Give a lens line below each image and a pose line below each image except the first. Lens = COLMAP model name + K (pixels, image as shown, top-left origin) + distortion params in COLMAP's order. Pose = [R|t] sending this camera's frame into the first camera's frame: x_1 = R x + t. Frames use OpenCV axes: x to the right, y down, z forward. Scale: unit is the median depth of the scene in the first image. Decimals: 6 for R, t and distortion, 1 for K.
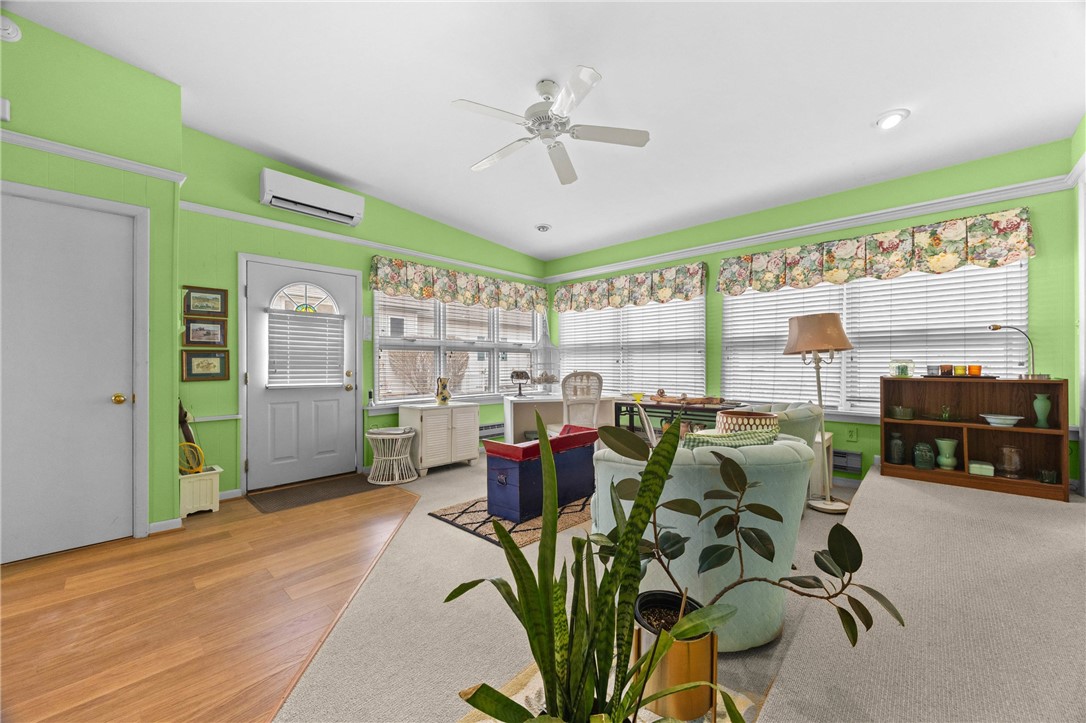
lens RADIAL K [[411.7, 0, 540.9], [0, 411.7, 364.4], [0, 0, 1]] dist [-0.001034, 0.000125]
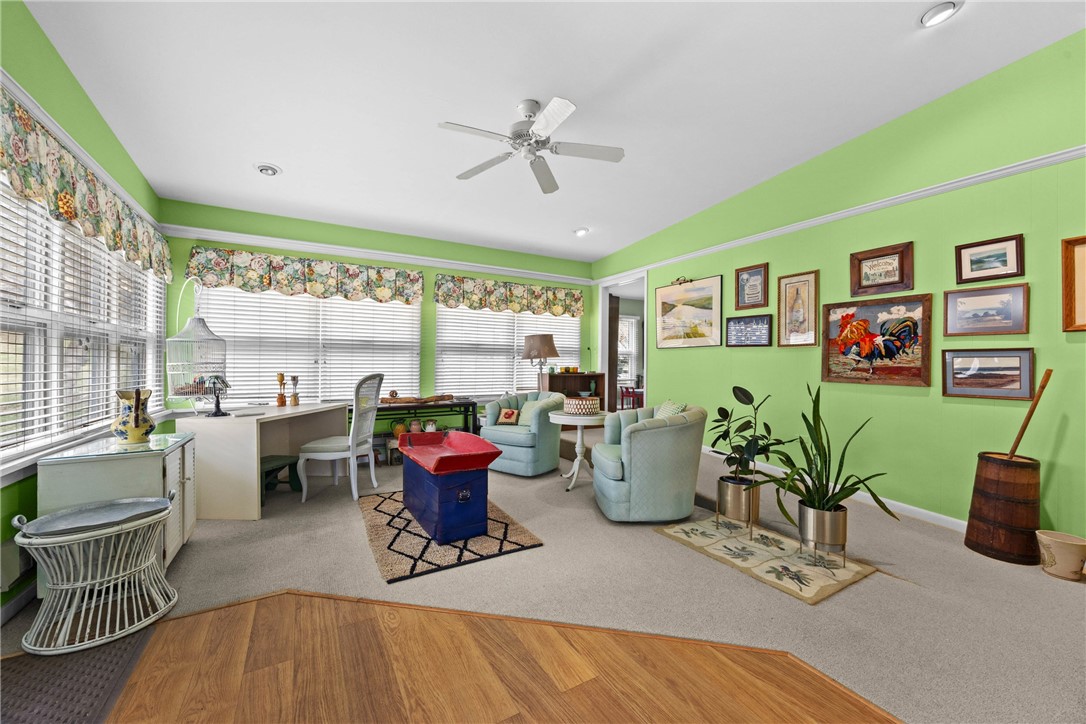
lens RADIAL K [[425.3, 0, 540.1], [0, 425.3, 364.0], [0, 0, 1]] dist [-0.000197, 0.000477]
pose [[0.290147, 0.008097, 0.956948, -0.637699], [-0.003599, 0.999966, -0.007369, 0.002663], [-0.956975, -0.001305, 0.290167, 0.401422]]
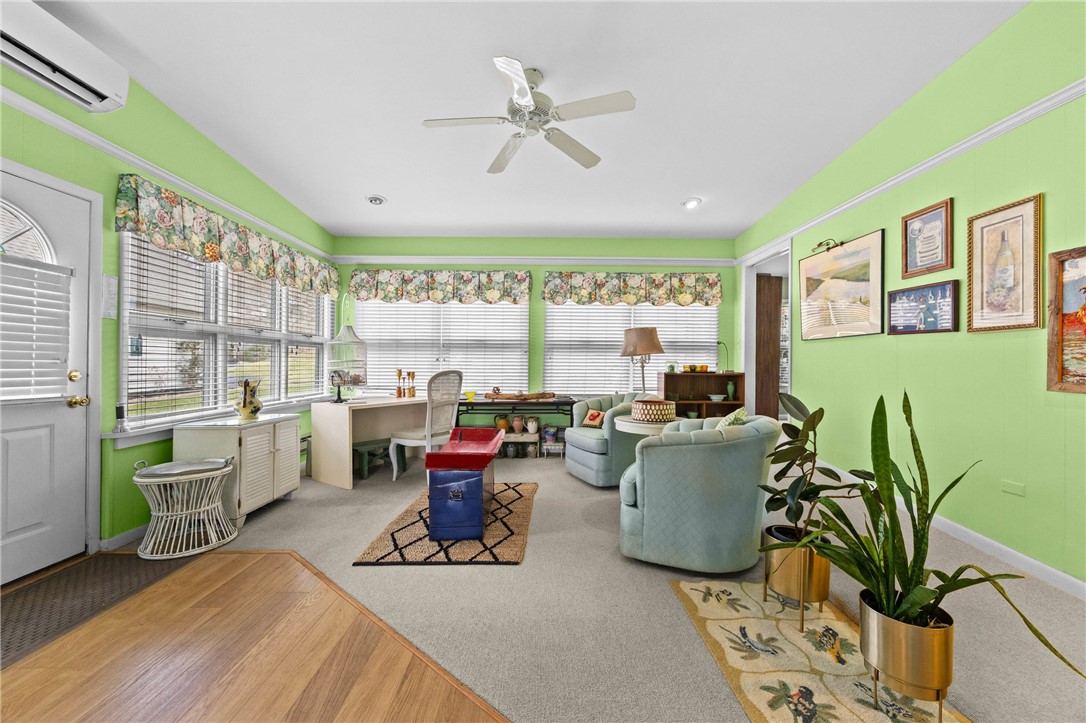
lens RADIAL K [[425.3, 0, 540.1], [0, 425.3, 363.5], [0, 0, 1]] dist [-0.000197, 0.000477]
pose [[0.723391, 0.006102, 0.690411, -0.404837], [-0.006322, 0.999978, -0.002213, 0.002773], [-0.690409, -0.002764, 0.723414, 0.160645]]
